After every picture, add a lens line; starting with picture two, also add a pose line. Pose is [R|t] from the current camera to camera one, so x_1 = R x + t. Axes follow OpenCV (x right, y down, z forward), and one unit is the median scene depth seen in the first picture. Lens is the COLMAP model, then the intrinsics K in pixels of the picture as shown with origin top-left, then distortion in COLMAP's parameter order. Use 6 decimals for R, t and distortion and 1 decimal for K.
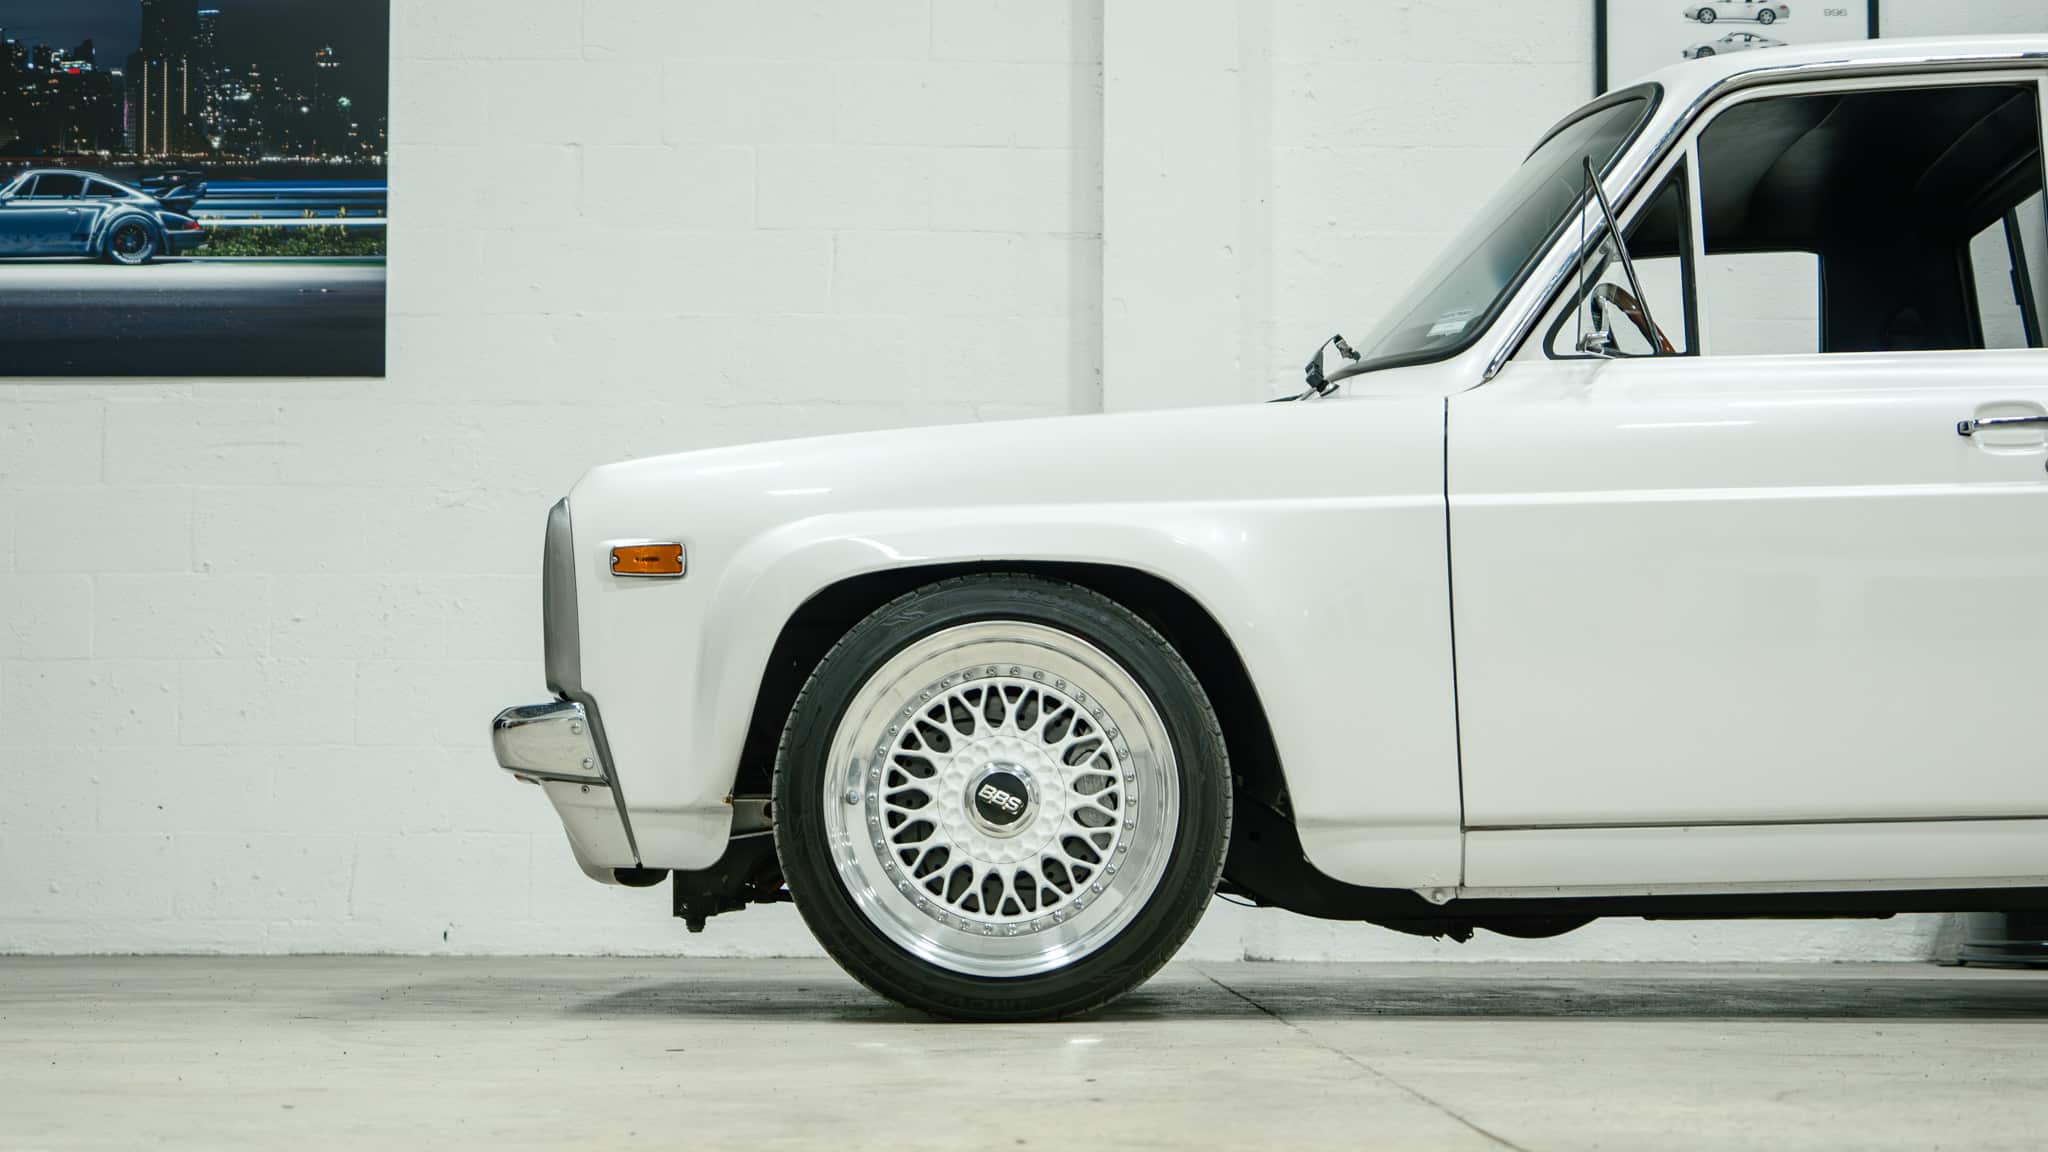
lens RADIAL K [[3204.4, 0, 970.8], [0, 3204.4, 635.1], [0, 0, 1]] dist [0.013338, 0.000000]
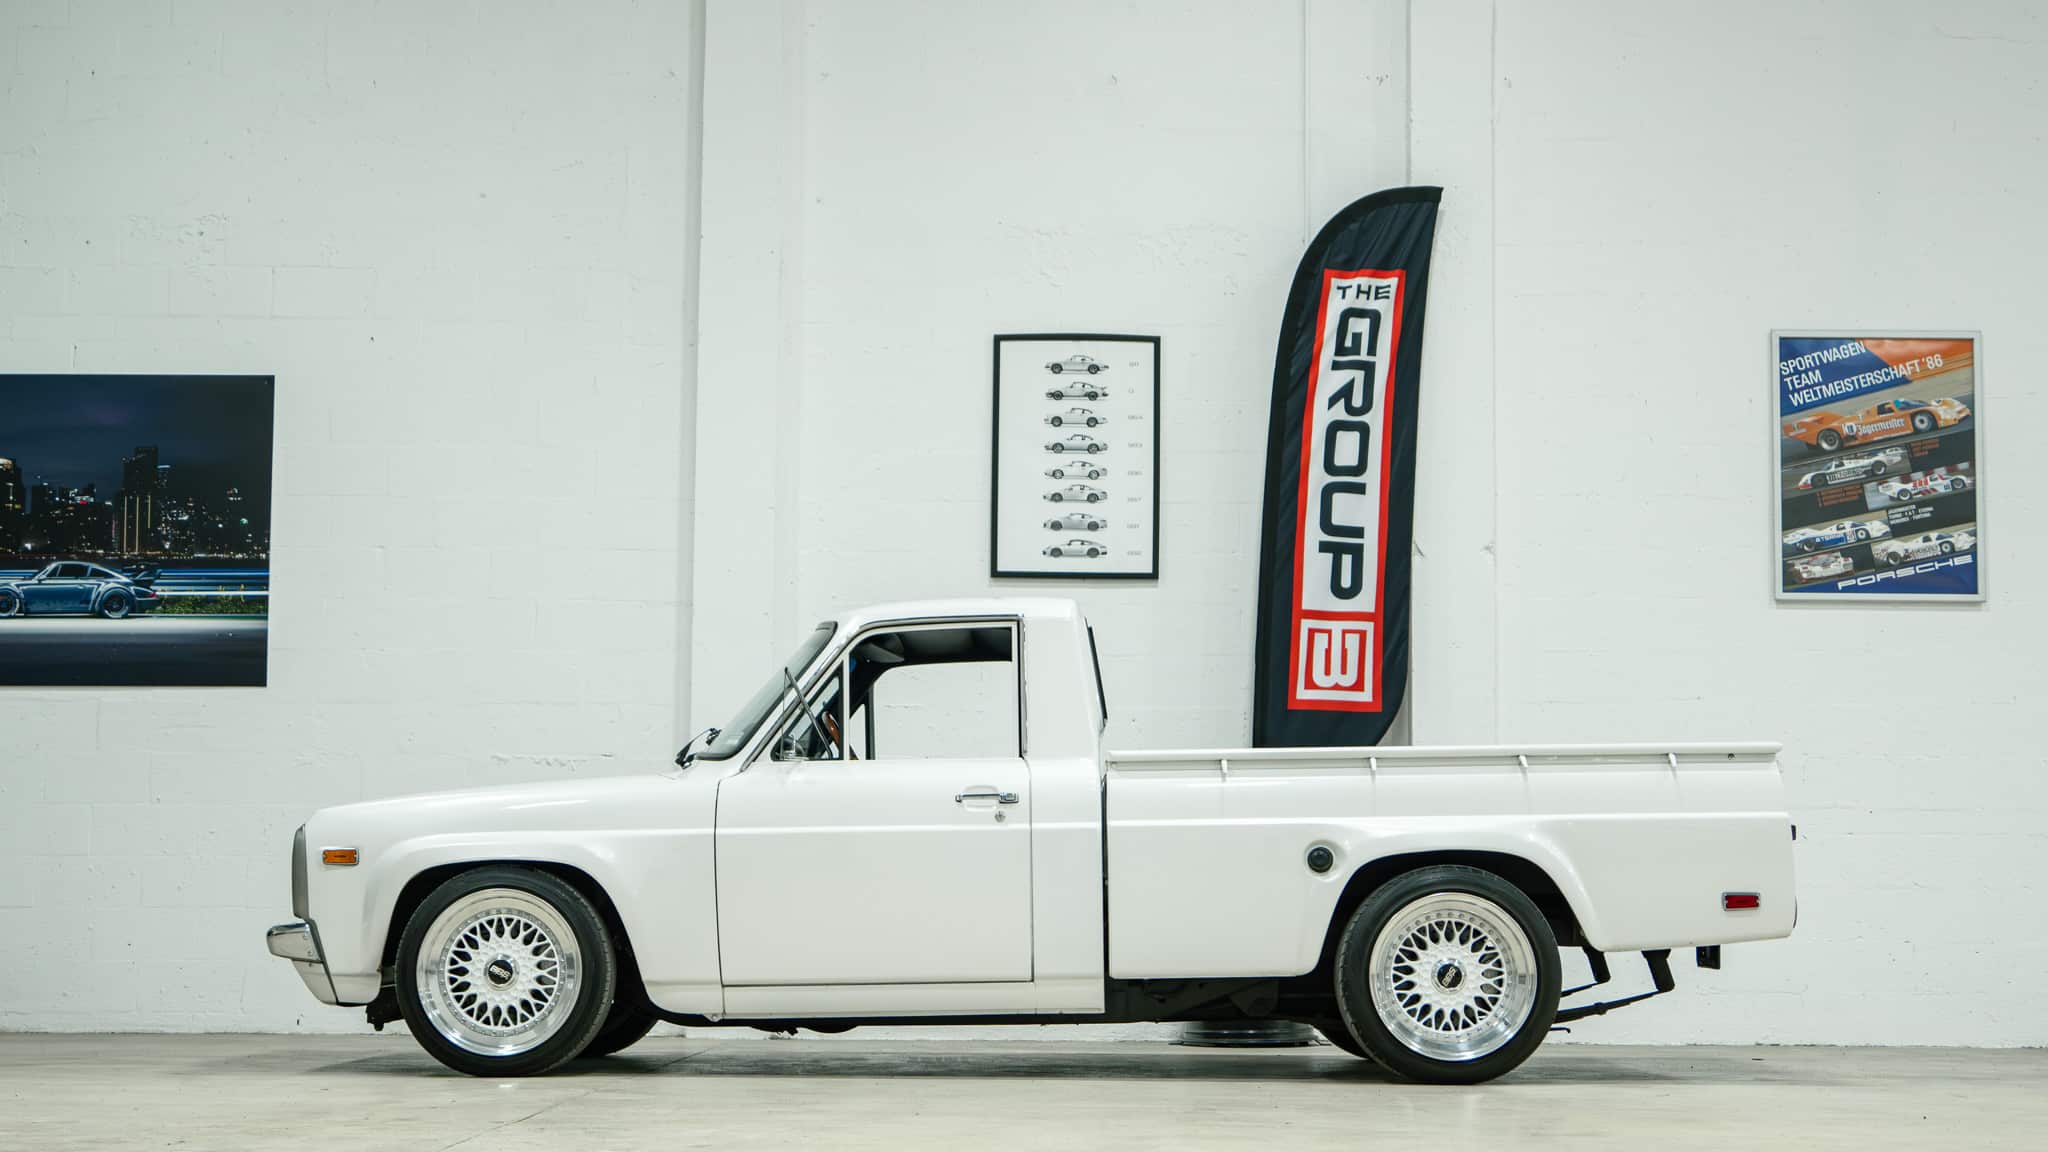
lens RADIAL K [[3204.4, 0, 1014.0], [0, 3204.4, 587.9], [0, 0, 1]] dist [0.013338, 0.000000]
pose [[0.999988, 0.004746, 0.001456, 0.280942], [-0.004702, 0.999569, -0.028990, -0.116970], [-0.001593, 0.028983, 0.999579, -0.925925]]
